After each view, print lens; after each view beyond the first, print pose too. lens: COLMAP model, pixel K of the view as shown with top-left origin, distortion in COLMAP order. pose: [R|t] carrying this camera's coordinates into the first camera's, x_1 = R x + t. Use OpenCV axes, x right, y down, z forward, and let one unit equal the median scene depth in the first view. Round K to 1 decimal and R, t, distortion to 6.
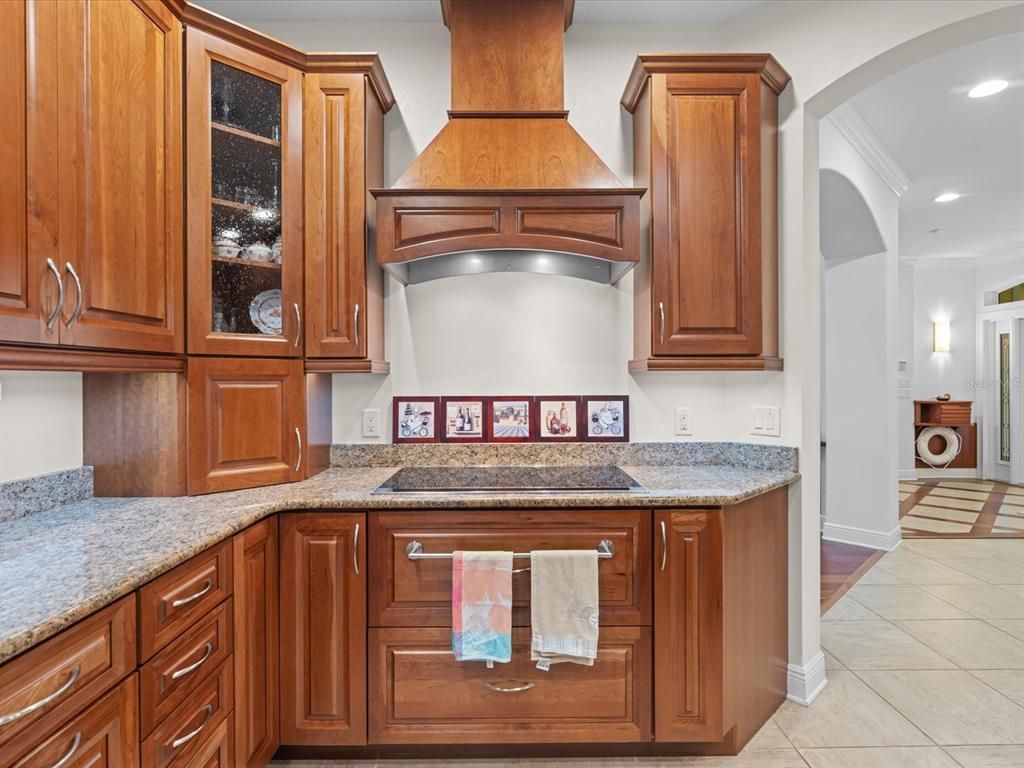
lens RADIAL K [[558.9, 0, 511.1], [0, 558.9, 381.1], [0, 0, 1]] dist [0.000082, -0.000624]
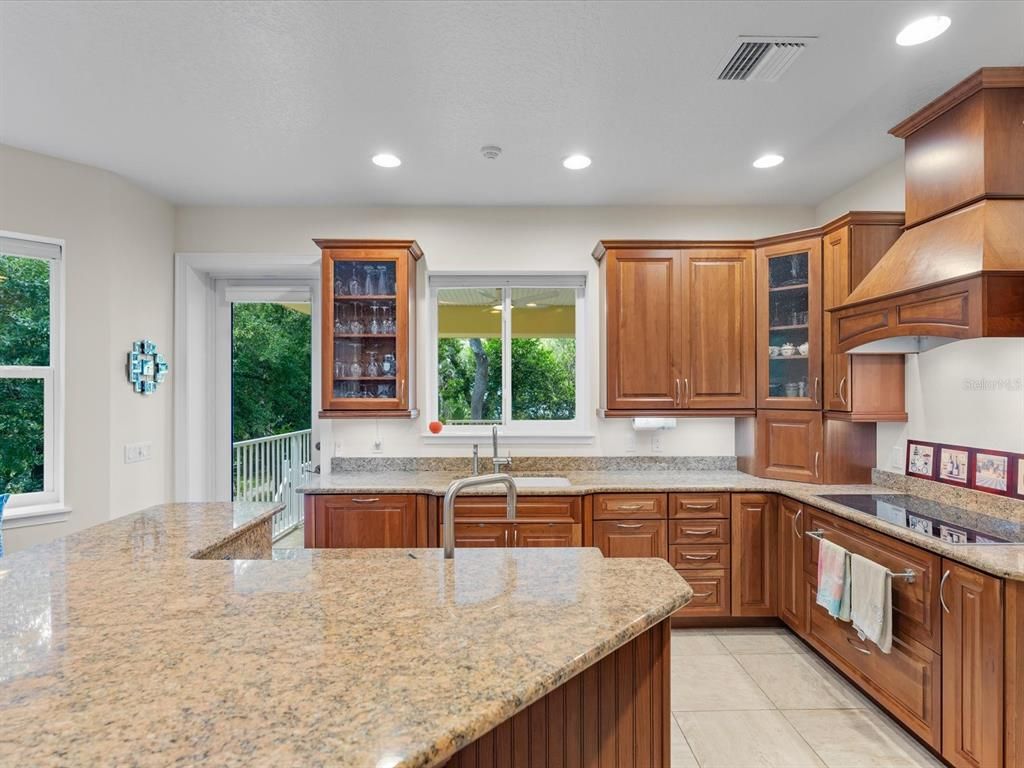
lens RADIAL K [[521.2, 0, 512.0], [0, 521.2, 384.0], [0, 0, 1]] dist [-0.000607, -0.000027]
pose [[0.002950, -0.002923, -0.999991, 1.158745], [0.001580, 0.999994, -0.002918, -0.115225], [0.999994, -0.001572, 0.002955, 0.077671]]
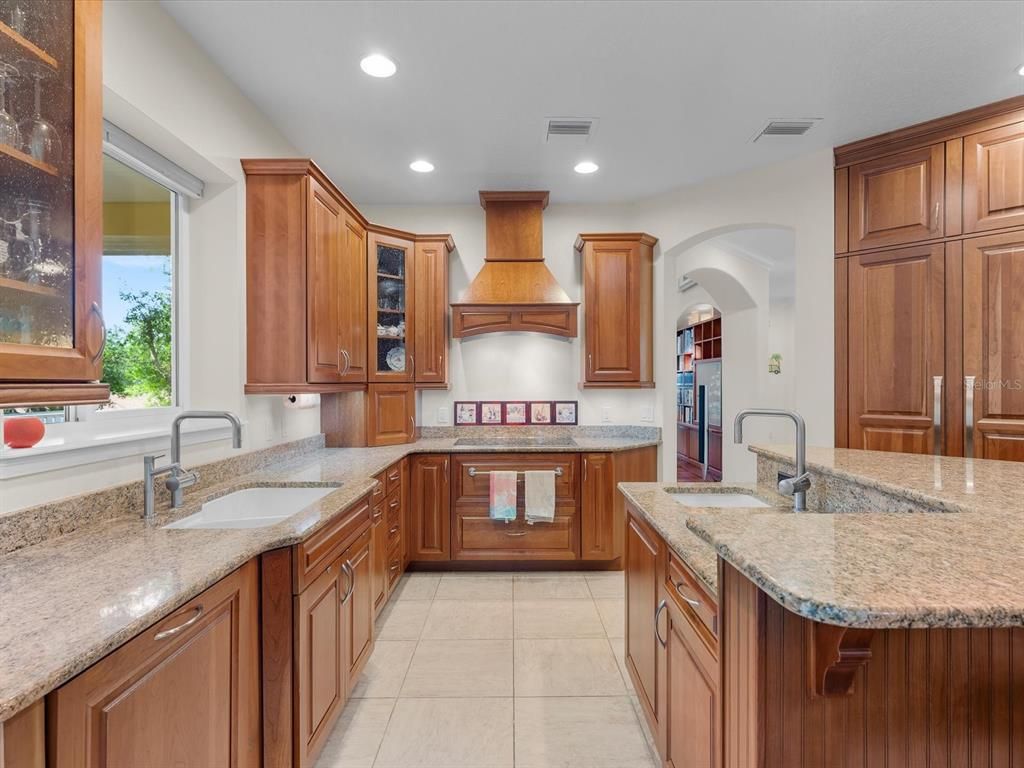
lens RADIAL K [[521.2, 0, 512.0], [0, 521.2, 384.0], [0, 0, 1]] dist [-0.000607, -0.000027]
pose [[0.999985, 0.000714, -0.005354, -0.004535], [-0.000716, 1.000000, -0.000419, -0.035491], [0.005354, 0.000423, 0.999986, -0.895485]]
